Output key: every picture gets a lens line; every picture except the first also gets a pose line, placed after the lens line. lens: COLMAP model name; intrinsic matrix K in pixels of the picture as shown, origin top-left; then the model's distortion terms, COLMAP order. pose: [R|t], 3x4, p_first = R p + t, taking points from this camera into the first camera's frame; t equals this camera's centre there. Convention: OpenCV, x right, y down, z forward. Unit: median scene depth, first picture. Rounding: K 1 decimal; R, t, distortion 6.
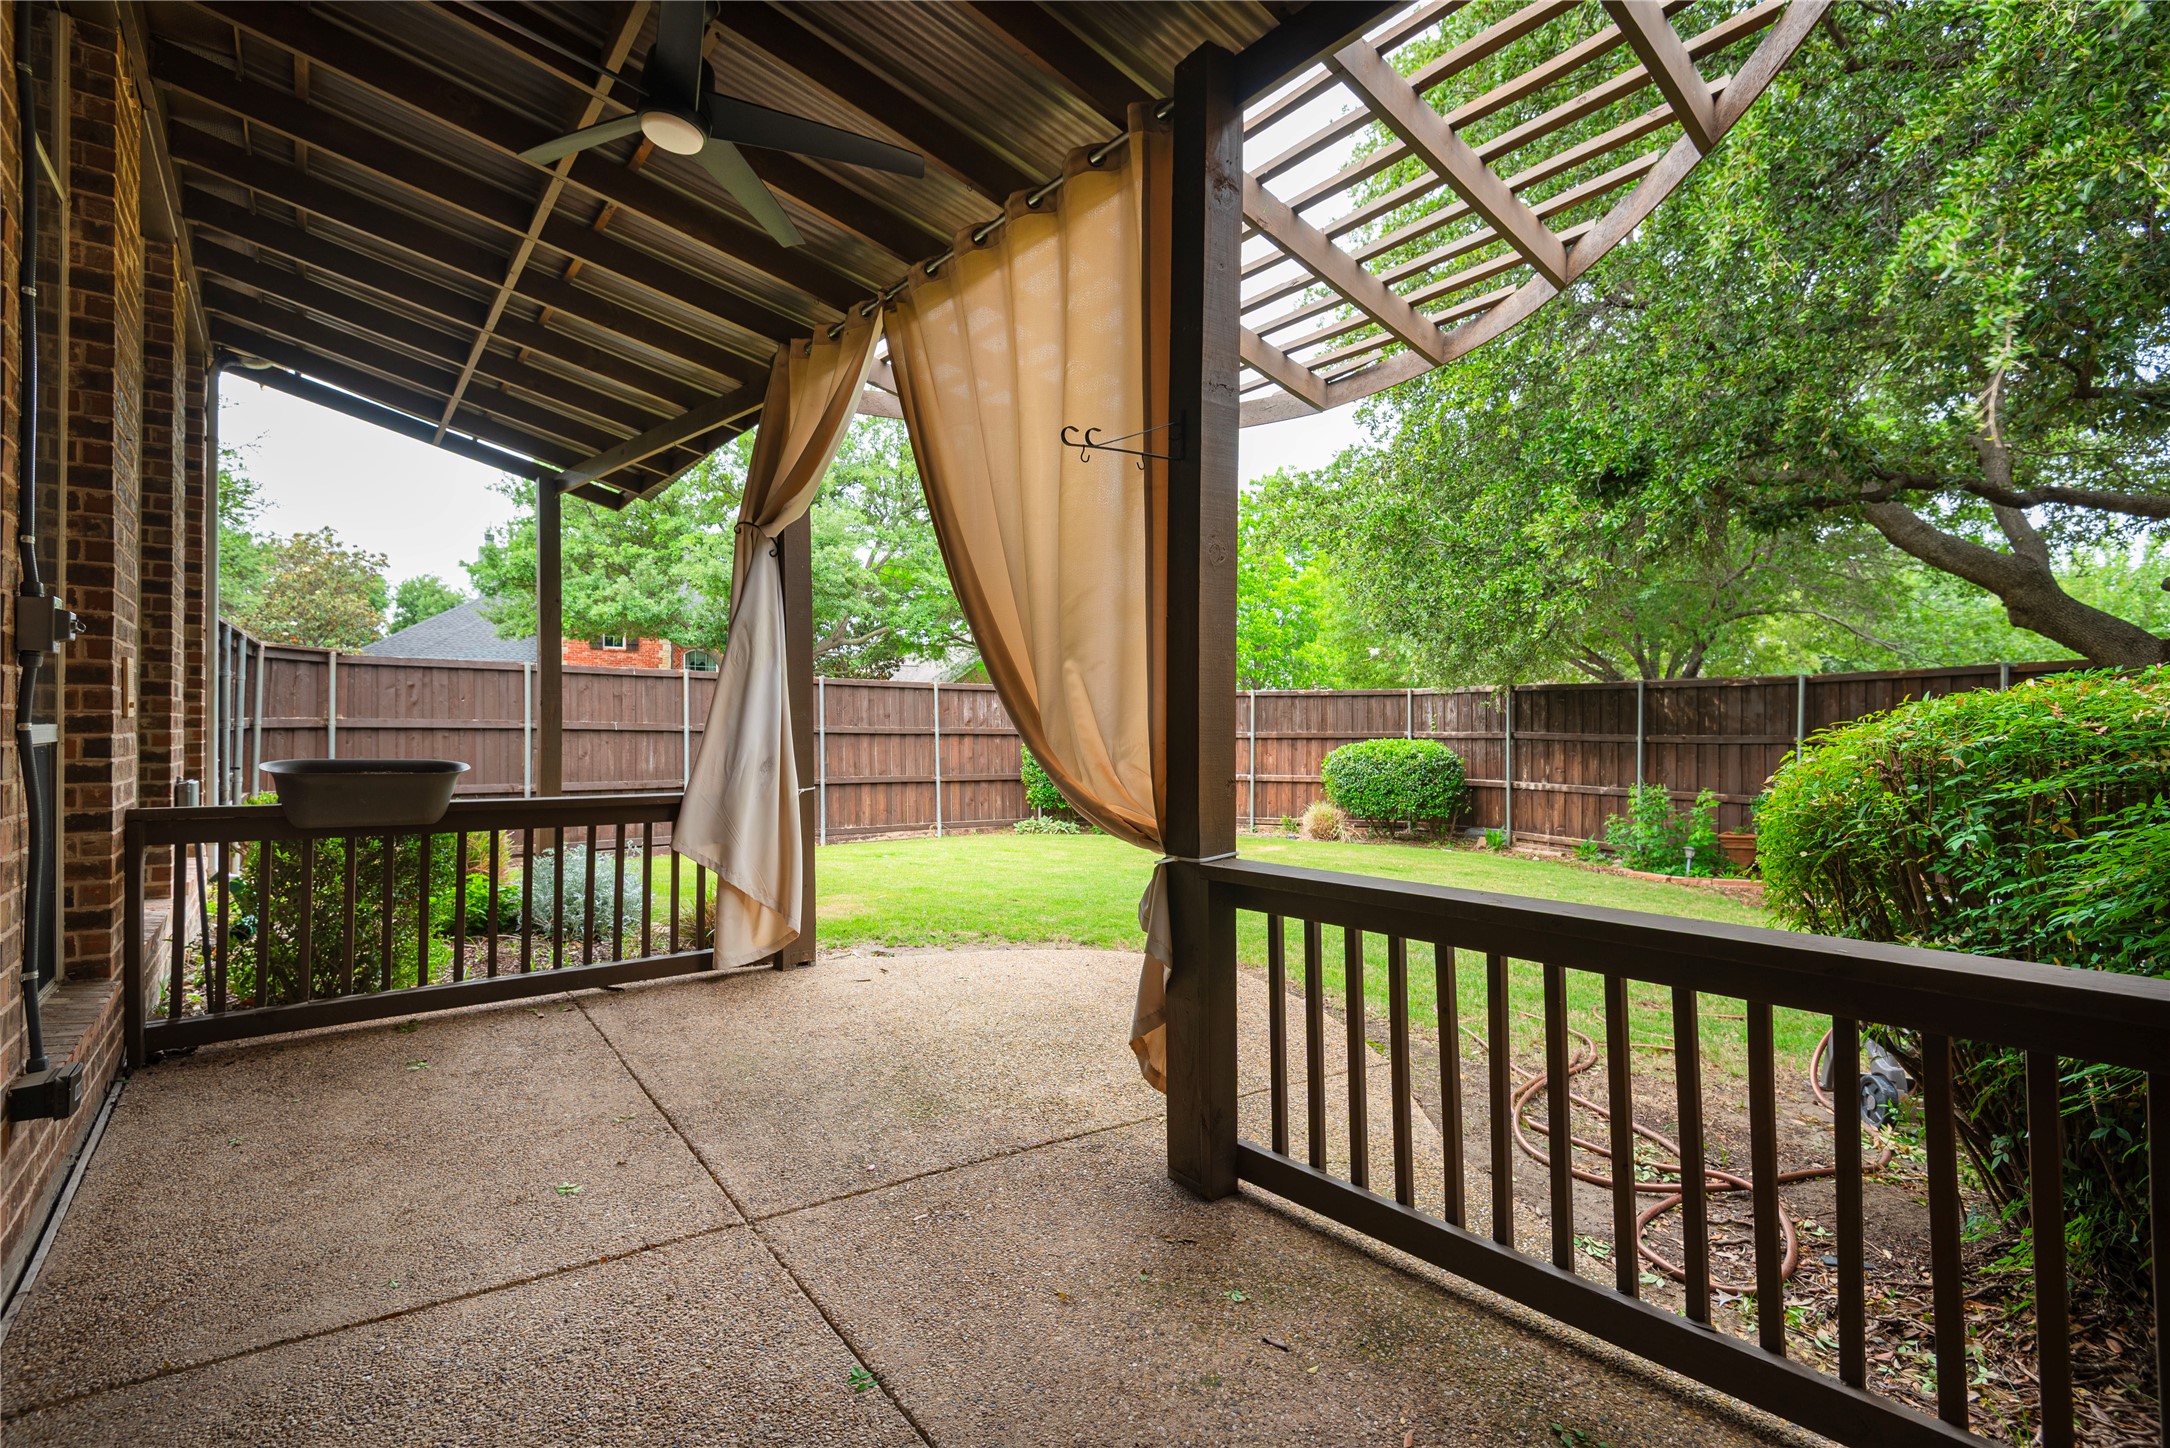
lens RADIAL K [[977.4, 0, 1085.5], [0, 977.4, 717.5], [0, 0, 1]] dist [0.025266, -0.016205]
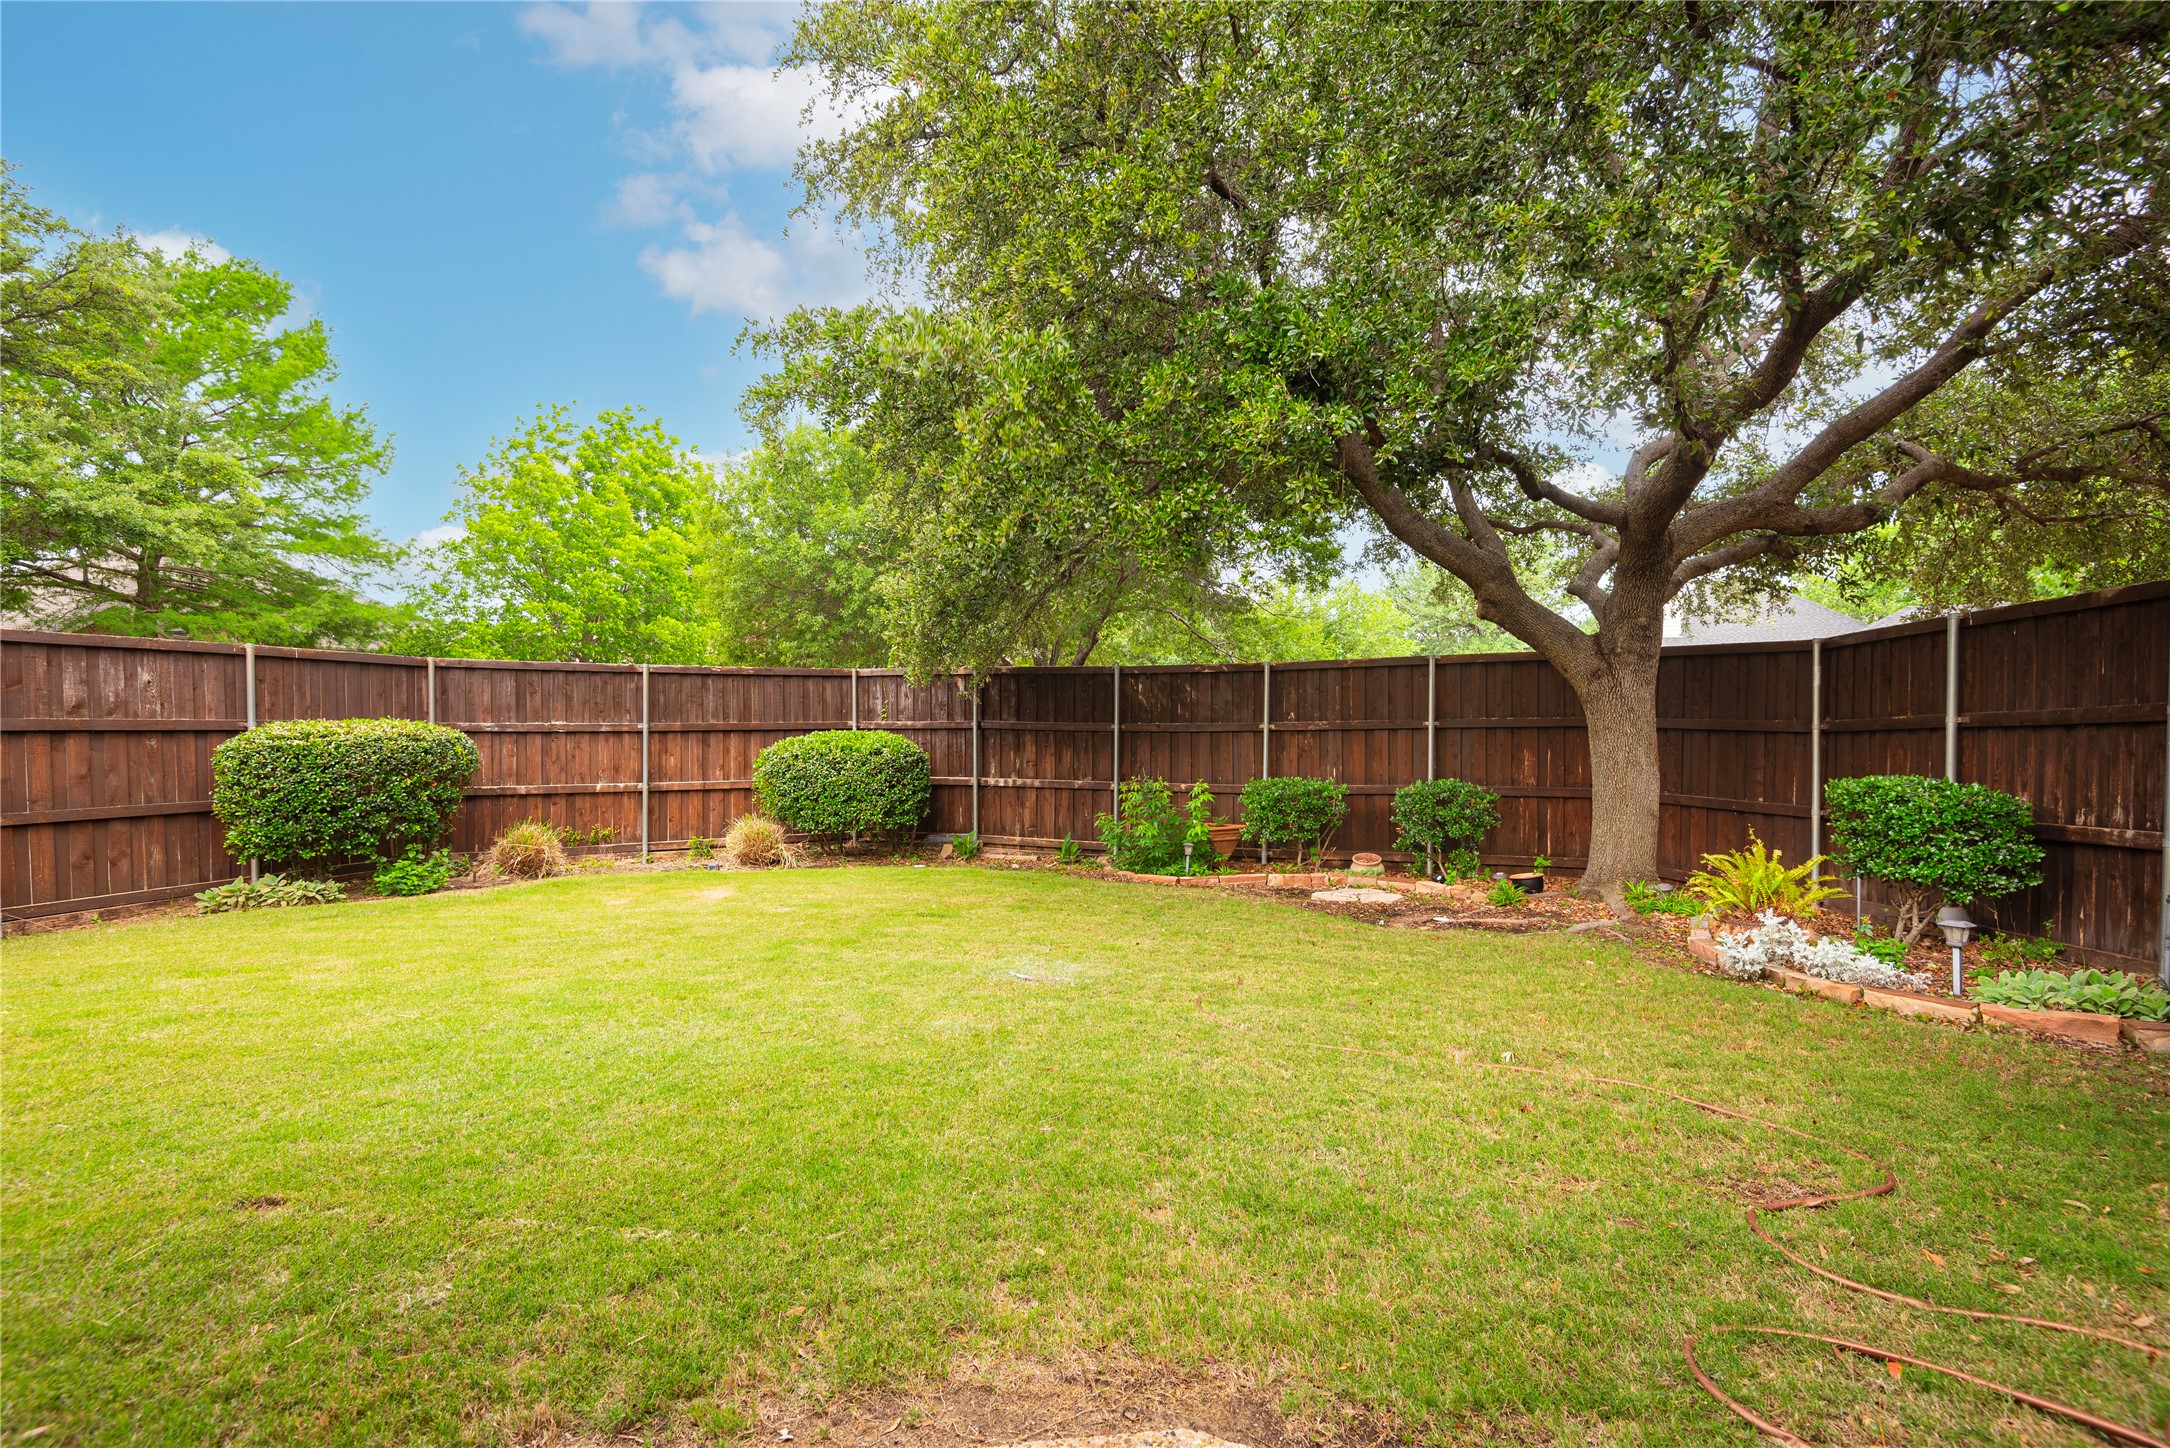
lens RADIAL K [[977.4, 0, 1093.8], [0, 977.4, 717.9], [0, 0, 1]] dist [0.025266, -0.016205]
pose [[0.781045, -0.003865, 0.624463, -0.024537], [-0.003044, 0.999945, 0.009996, 0.003022], [-0.624467, -0.009708, 0.780991, 0.252657]]
